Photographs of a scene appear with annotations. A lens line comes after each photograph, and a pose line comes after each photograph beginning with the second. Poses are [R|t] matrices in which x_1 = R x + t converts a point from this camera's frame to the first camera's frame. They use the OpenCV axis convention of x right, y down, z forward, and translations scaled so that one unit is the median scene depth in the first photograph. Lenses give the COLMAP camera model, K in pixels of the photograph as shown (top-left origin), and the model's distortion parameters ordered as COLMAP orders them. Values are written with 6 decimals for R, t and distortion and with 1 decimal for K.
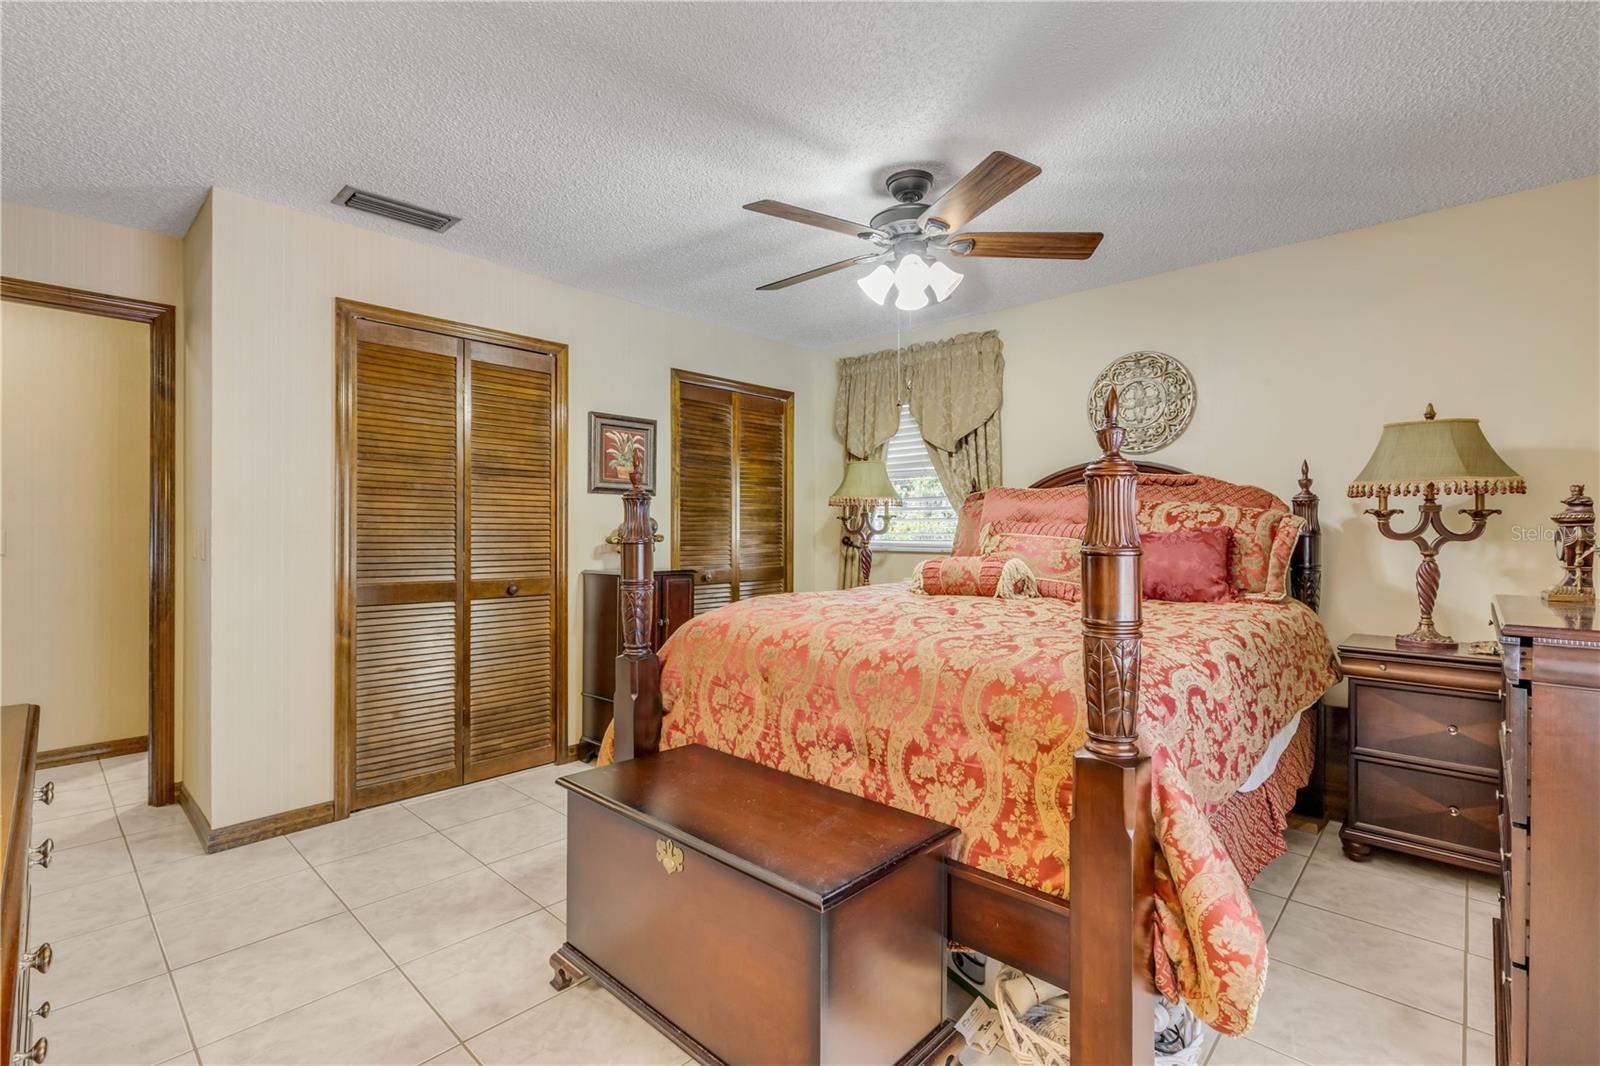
lens RADIAL K [[726.2, 0, 799.8], [0, 726.2, 518.3], [0, 0, 1]] dist [0.002713, -0.000285]
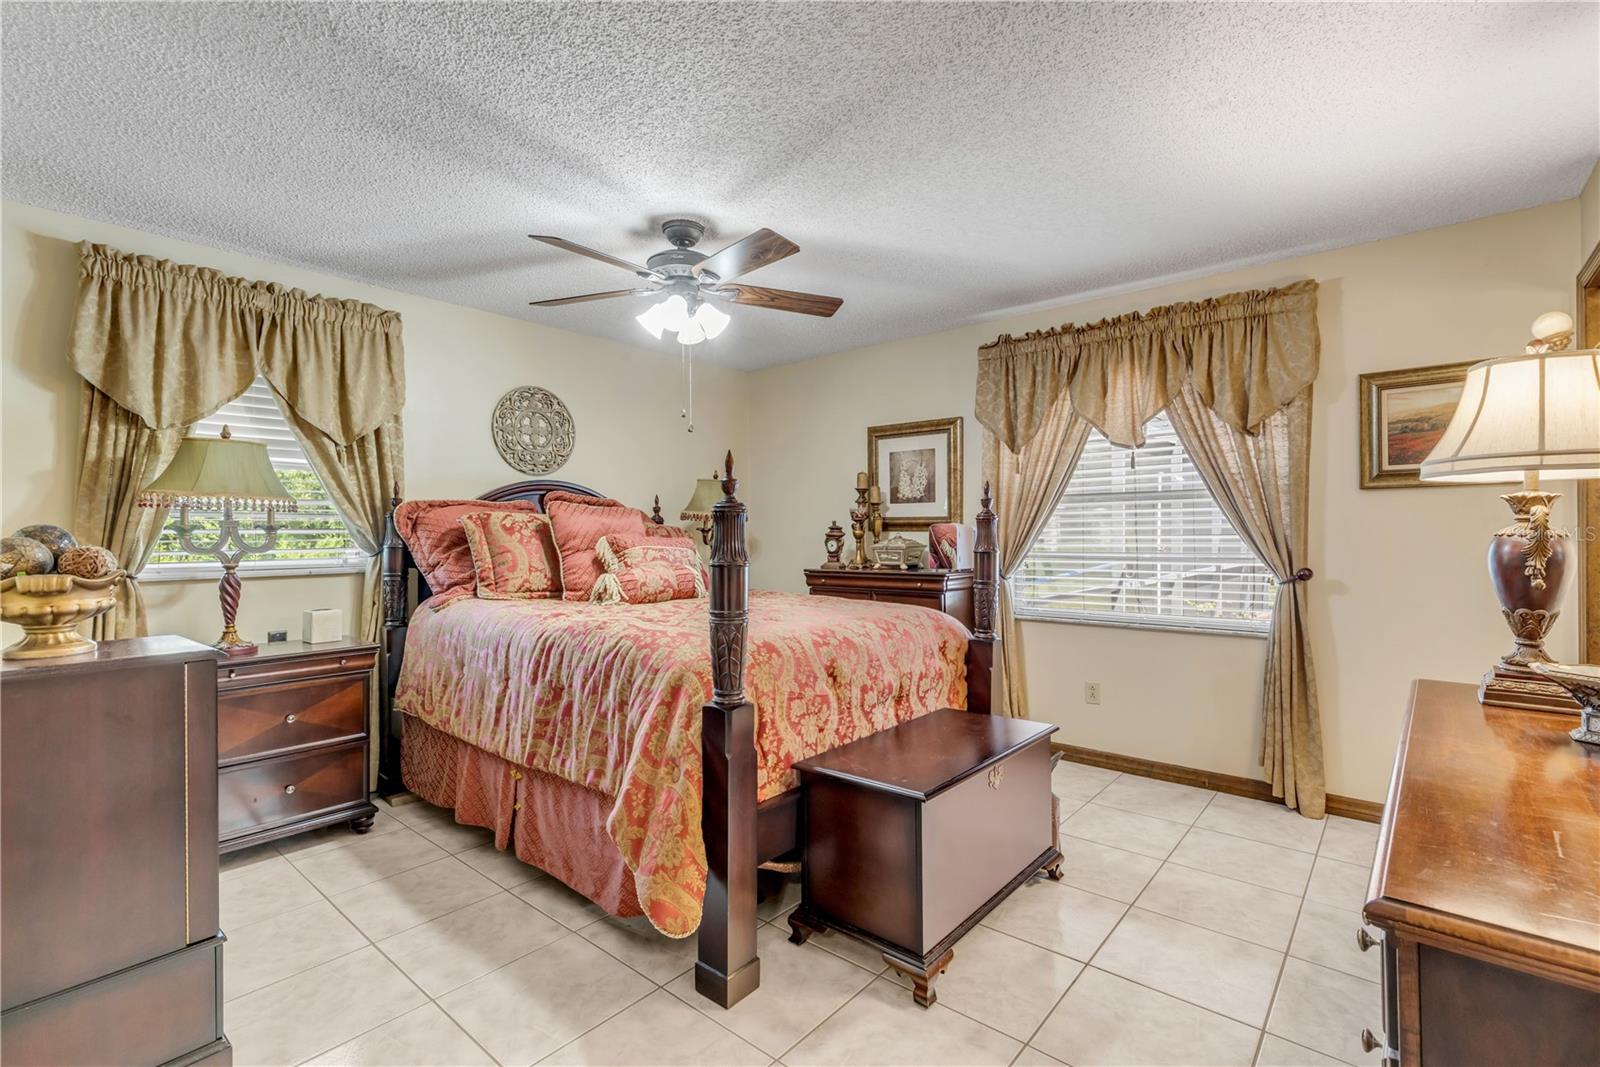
lens RADIAL K [[726.2, 0, 799.2], [0, 726.2, 540.7], [0, 0, 1]] dist [0.002713, -0.000285]
pose [[-0.051838, -0.005519, 0.998640, -0.939625], [-0.005216, 0.999973, 0.005256, 0.006767], [-0.998642, -0.004937, -0.051865, 0.887832]]
